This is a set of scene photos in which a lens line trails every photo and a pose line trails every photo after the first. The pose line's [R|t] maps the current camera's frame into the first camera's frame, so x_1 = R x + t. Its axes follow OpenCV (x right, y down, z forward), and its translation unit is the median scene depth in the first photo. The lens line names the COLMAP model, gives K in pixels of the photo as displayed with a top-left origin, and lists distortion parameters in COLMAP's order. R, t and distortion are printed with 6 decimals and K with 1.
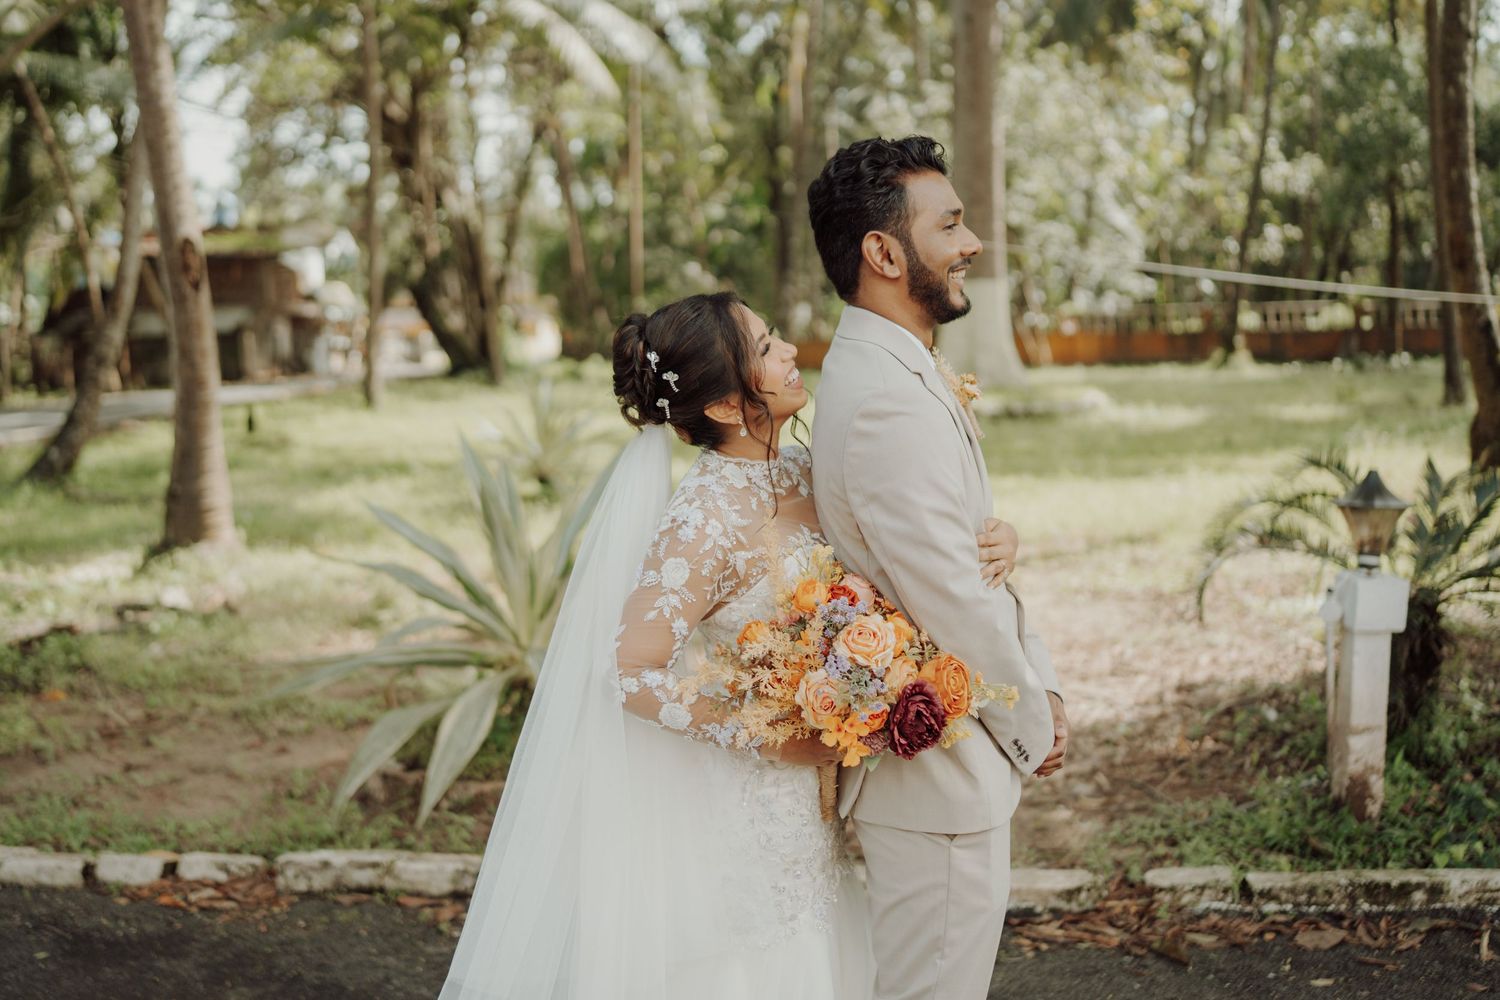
lens RADIAL K [[1457.7, 0, 750.0], [0, 1457.7, 500.0], [0, 0, 1]] dist [-0.070526, -0.010341]
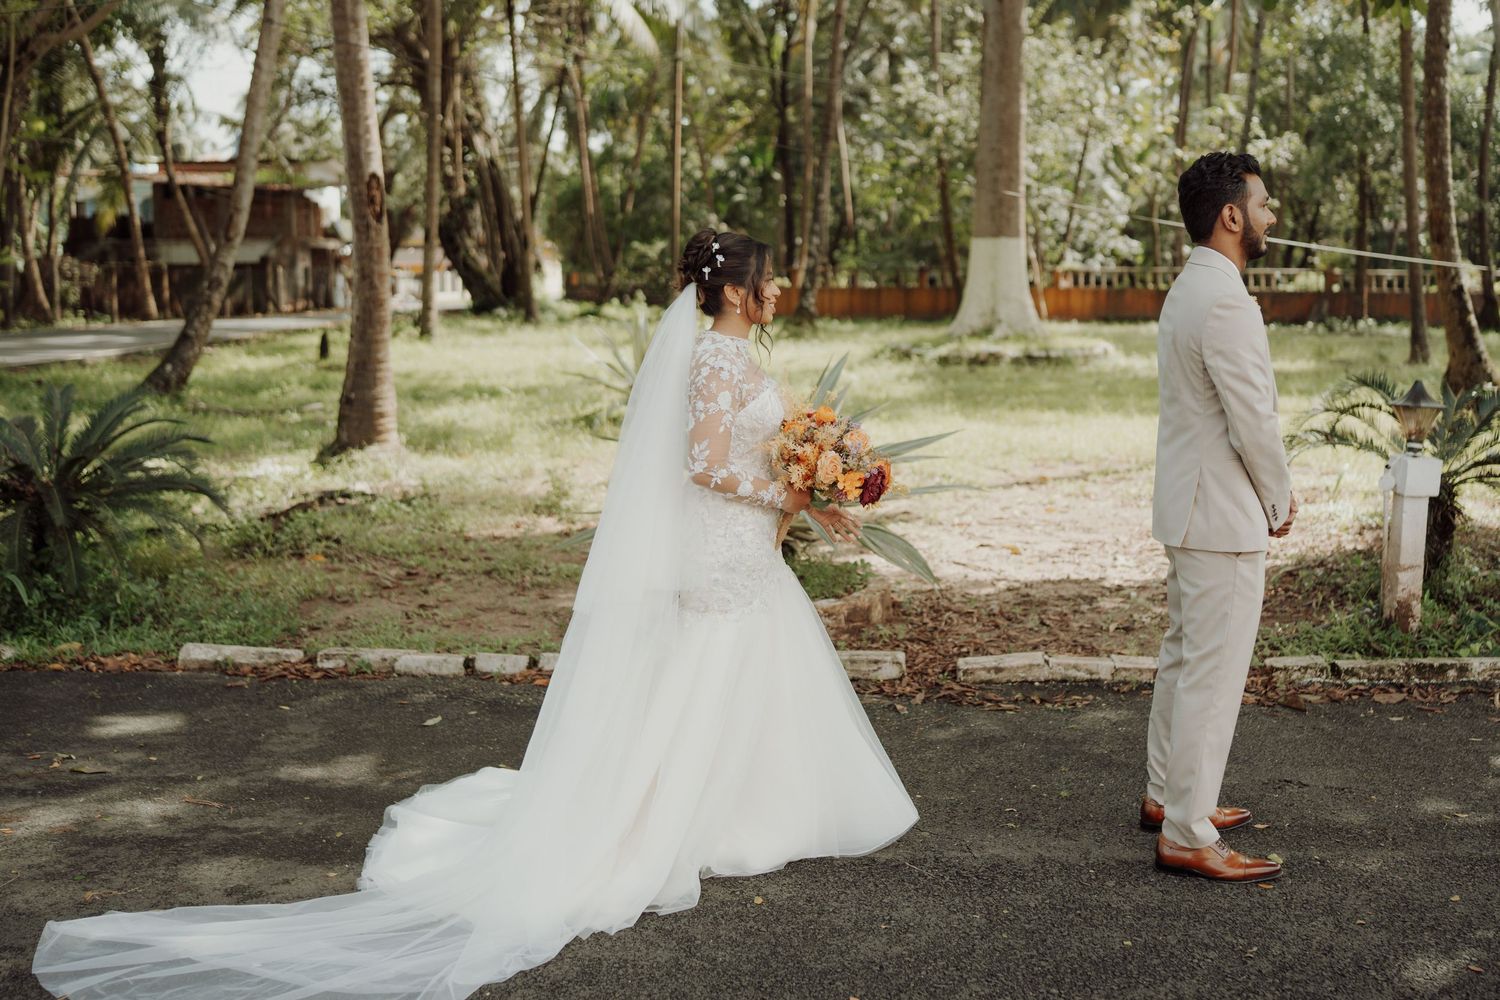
lens RADIAL K [[1570.6, 0, 749.9], [0, 1570.6, 477.8], [0, 0, 1]] dist [-0.015291, -0.273820]
pose [[0.996682, 0.021651, 0.078464, -0.207701], [-0.022008, 0.999751, 0.003684, 0.051074], [-0.078365, -0.005398, 0.996910, -0.284365]]
